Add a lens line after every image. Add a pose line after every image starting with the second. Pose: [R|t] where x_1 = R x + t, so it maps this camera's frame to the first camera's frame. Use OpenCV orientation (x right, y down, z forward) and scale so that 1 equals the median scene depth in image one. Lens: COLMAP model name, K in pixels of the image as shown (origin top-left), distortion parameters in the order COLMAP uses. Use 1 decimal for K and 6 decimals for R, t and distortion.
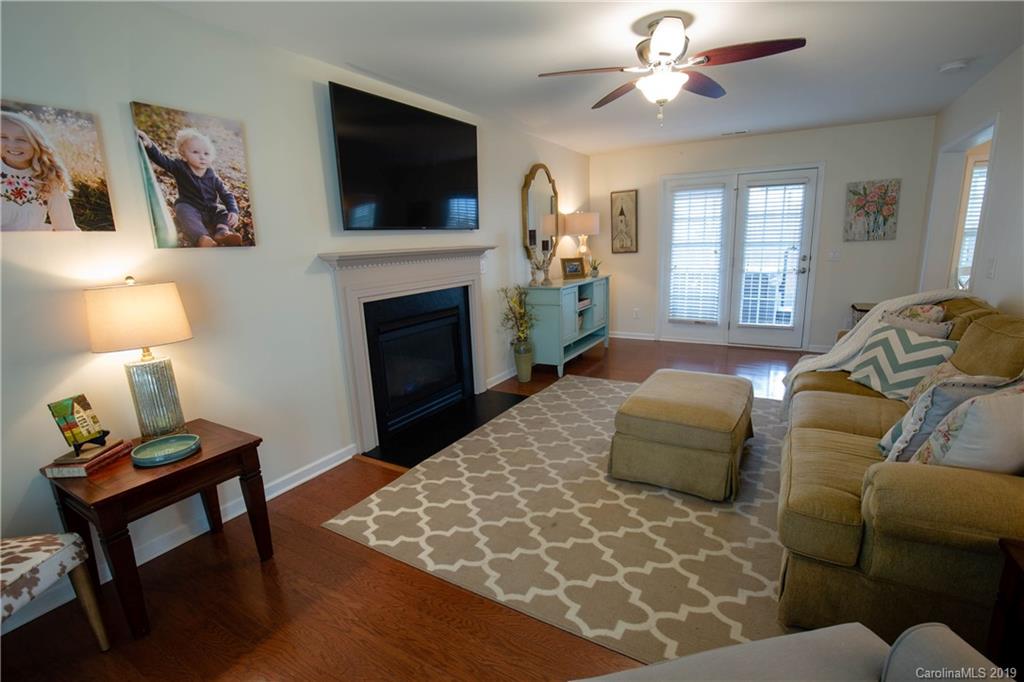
lens RADIAL K [[468.3, 0, 516.7], [0, 468.3, 347.5], [0, 0, 1]] dist [-0.037939, 0.007509]
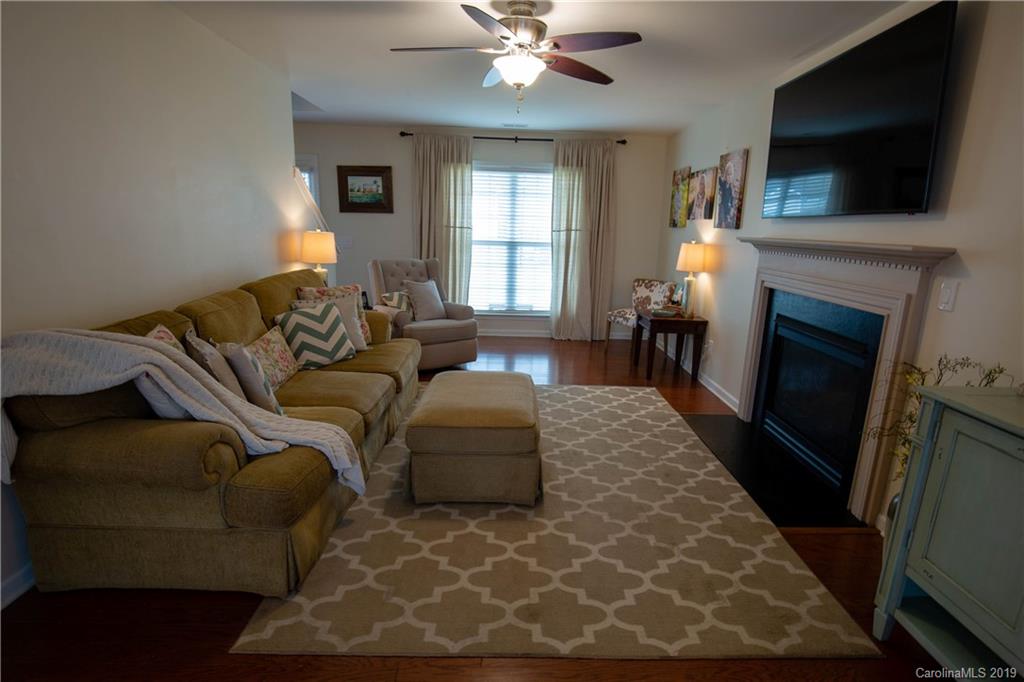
lens RADIAL K [[468.3, 0, 516.7], [0, 468.3, 347.5], [0, 0, 1]] dist [-0.037939, 0.007509]
pose [[-0.855173, 0.154333, -0.494833, 1.044477], [-0.095392, 0.891482, 0.442901, -0.581226], [0.509489, 0.425960, -0.747649, 2.327066]]
